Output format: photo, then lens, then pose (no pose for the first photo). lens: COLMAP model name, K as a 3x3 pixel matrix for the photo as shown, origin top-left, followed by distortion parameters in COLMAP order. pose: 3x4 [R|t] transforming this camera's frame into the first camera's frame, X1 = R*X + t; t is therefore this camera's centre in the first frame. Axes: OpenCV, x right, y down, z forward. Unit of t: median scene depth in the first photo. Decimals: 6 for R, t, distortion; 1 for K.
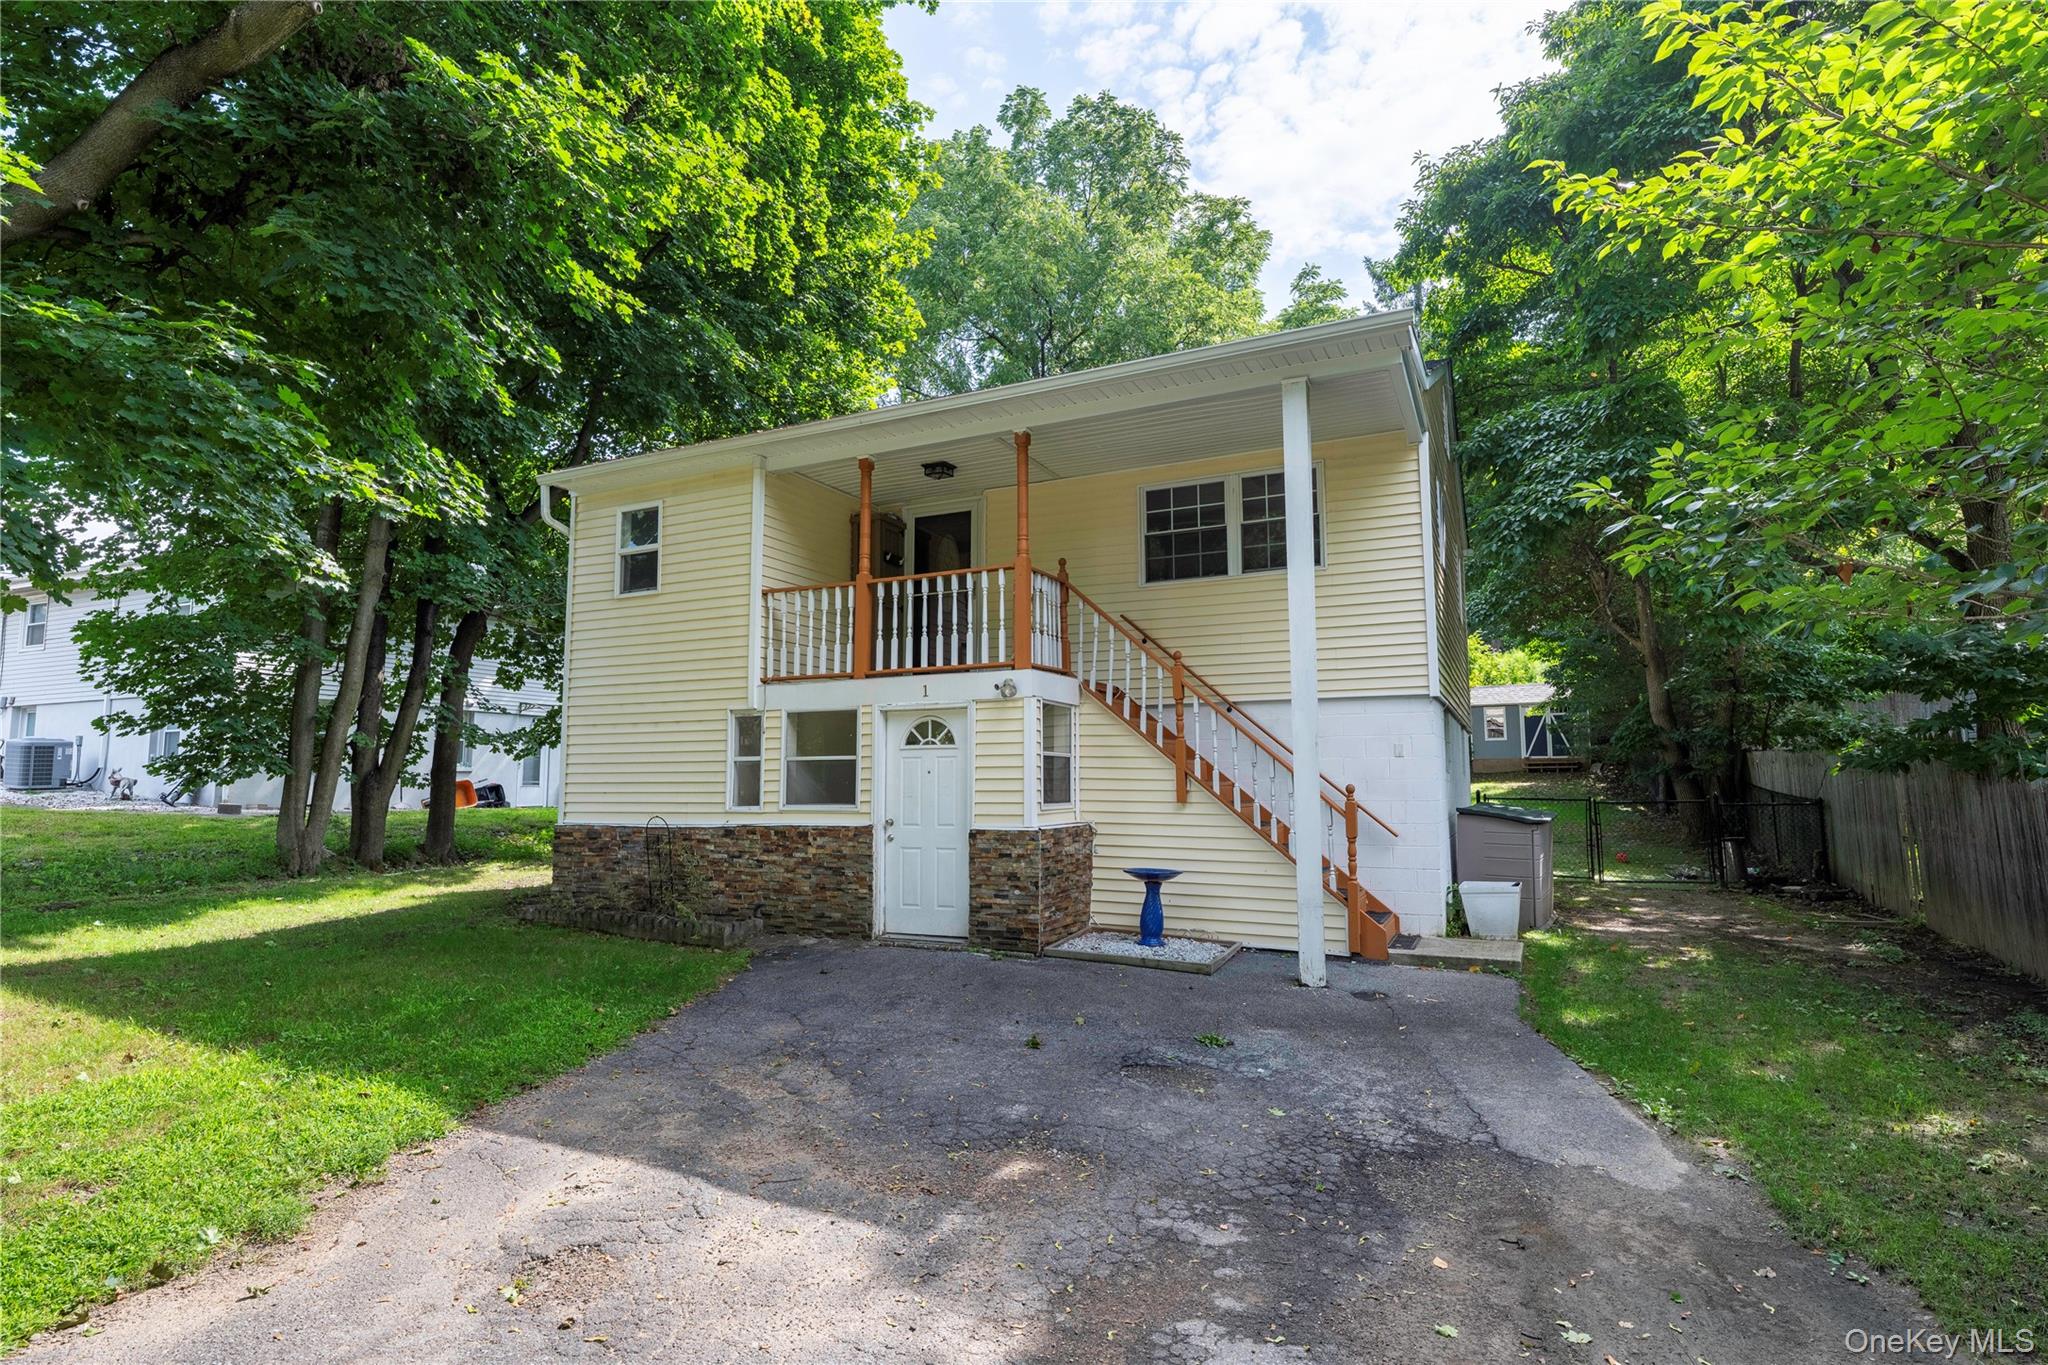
lens RADIAL K [[940.2, 0, 1038.0], [0, 940.2, 694.5], [0, 0, 1]] dist [-0.000483, 0.000109]
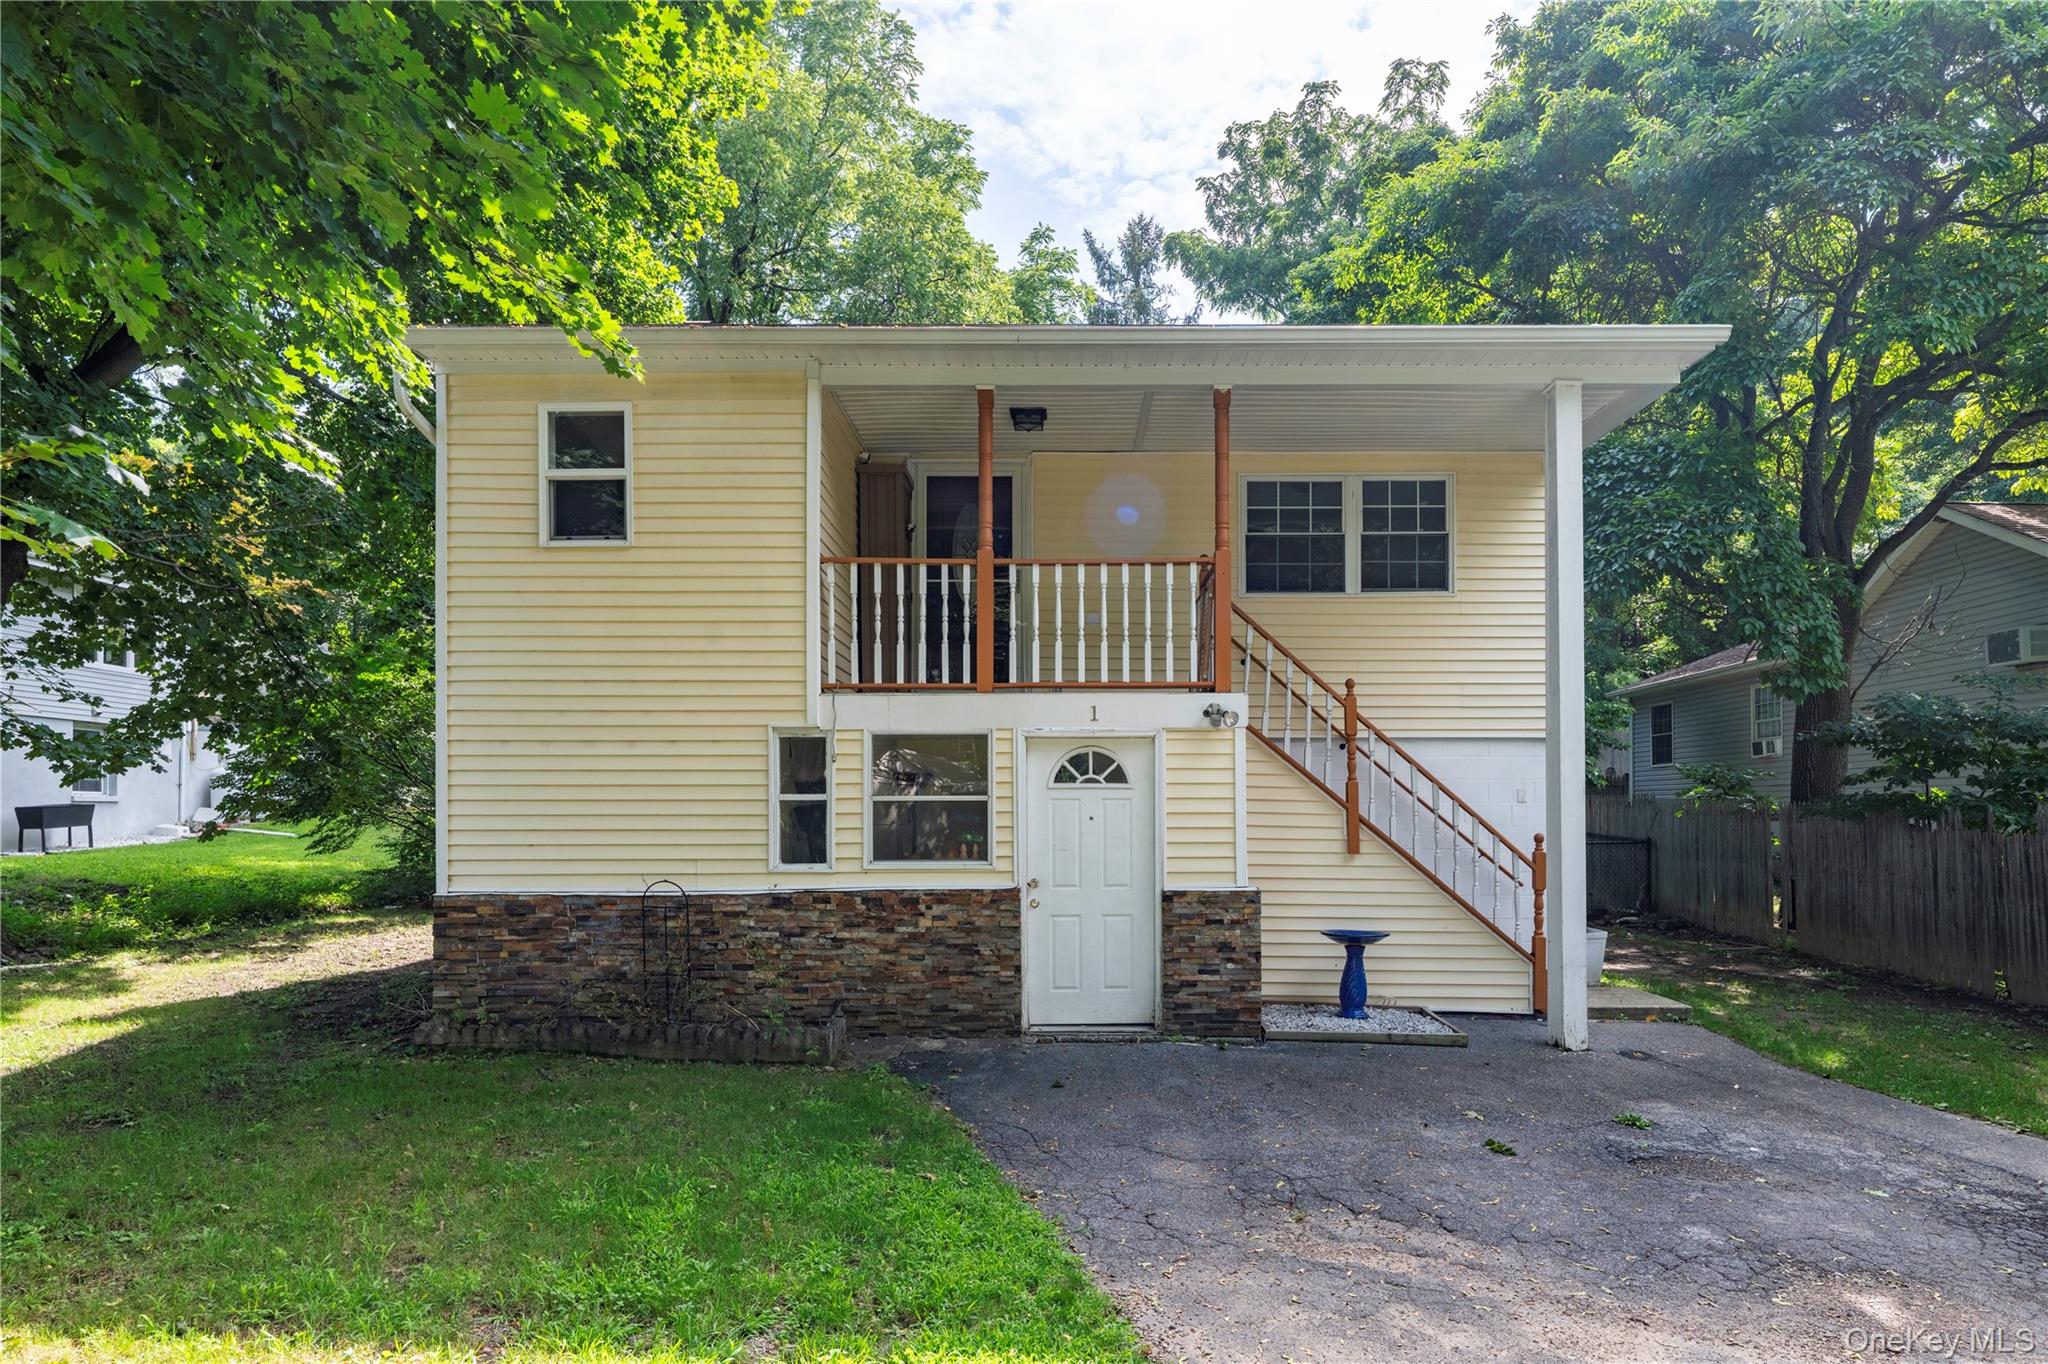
lens RADIAL K [[1077.9, 0, 1058.4], [0, 1077.9, 790.6], [0, 0, 1]] dist [-0.003192, -0.001151]
pose [[0.918236, 0.010621, 0.395892, -0.479155], [-0.040306, 0.996956, 0.066740, 0.001260], [-0.393978, -0.077240, 0.915869, 0.188549]]
